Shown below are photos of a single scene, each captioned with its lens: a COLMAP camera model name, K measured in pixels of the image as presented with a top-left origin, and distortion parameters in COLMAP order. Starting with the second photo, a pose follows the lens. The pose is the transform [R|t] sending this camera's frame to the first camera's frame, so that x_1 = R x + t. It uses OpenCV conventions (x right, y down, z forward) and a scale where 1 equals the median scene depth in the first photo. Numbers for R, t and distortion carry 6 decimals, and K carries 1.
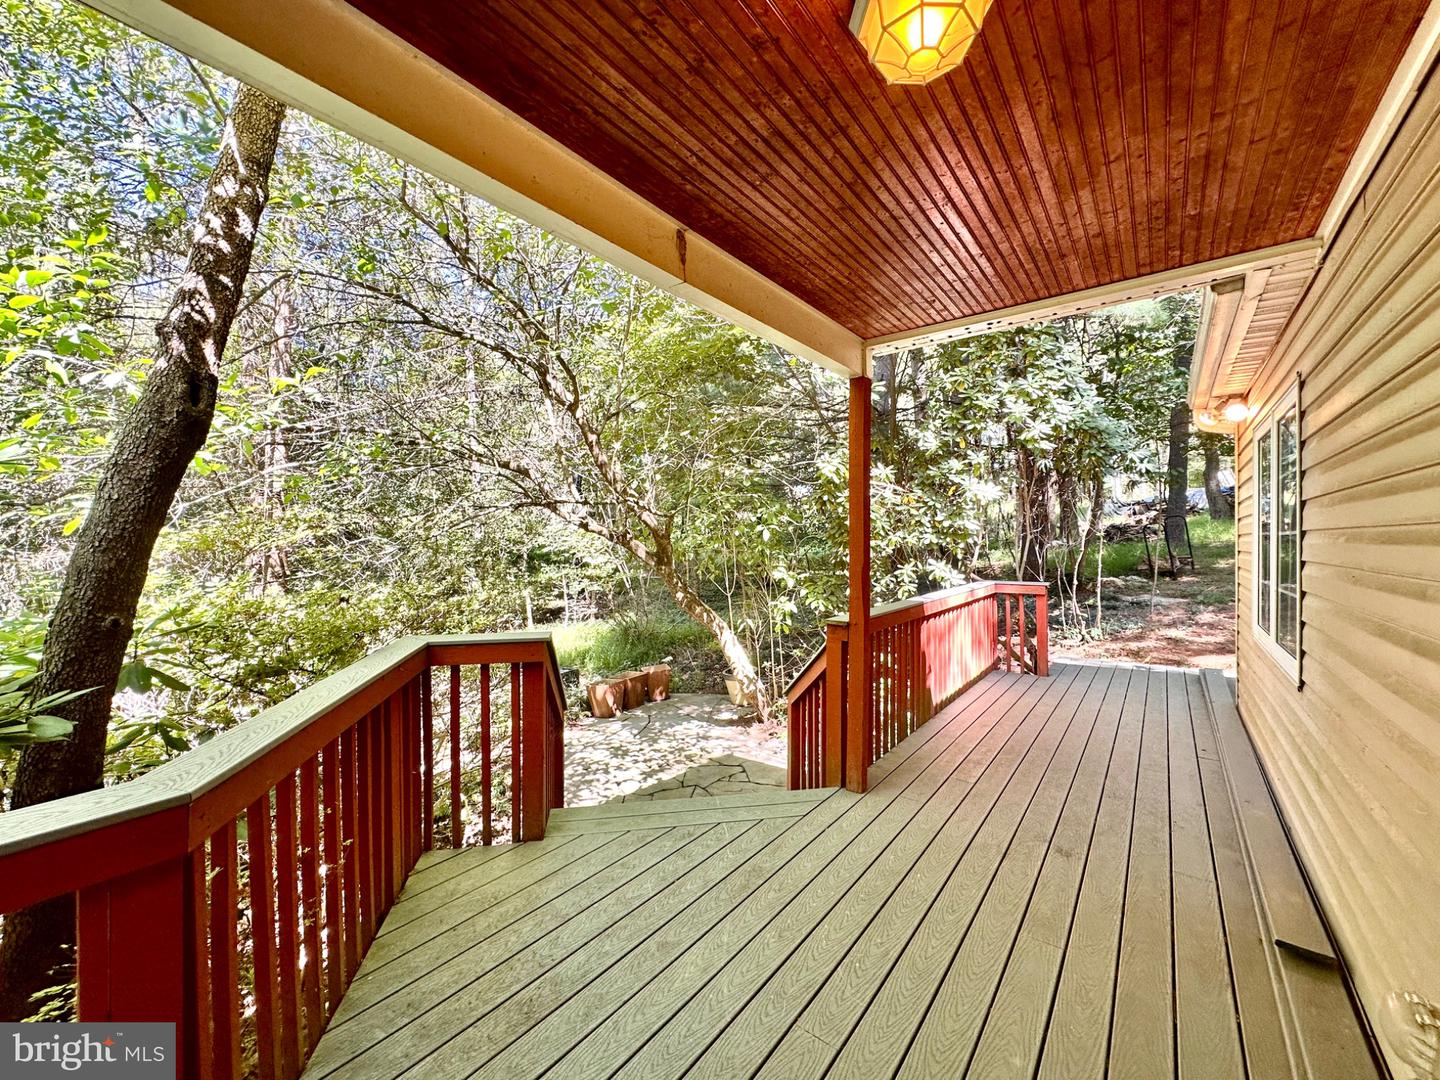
lens RADIAL K [[577.8, 0, 720.0], [0, 577.8, 540.0], [0, 0, 1]] dist [-0.001132, 0.000091]
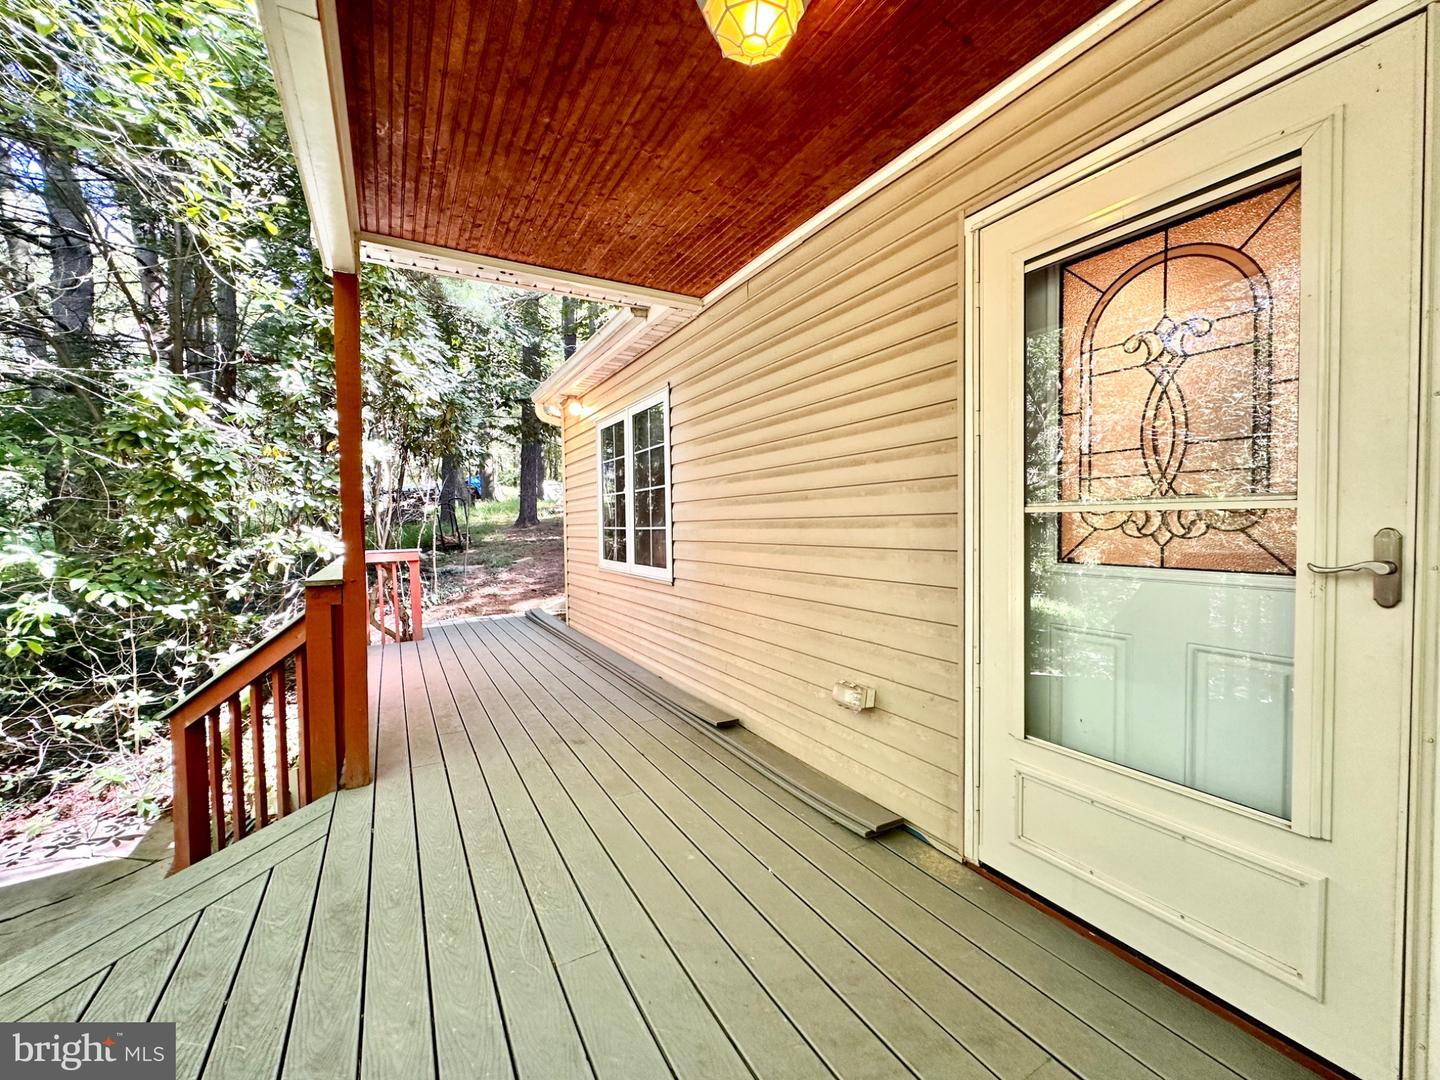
lens RADIAL K [[577.8, 0, 720.0], [0, 577.8, 540.0], [0, 0, 1]] dist [-0.001132, 0.000091]
pose [[0.375892, -0.030047, 0.926176, -0.310785], [0.019990, 0.999505, 0.024313, 0.077511], [-0.926448, 0.009375, 0.376306, 0.214369]]
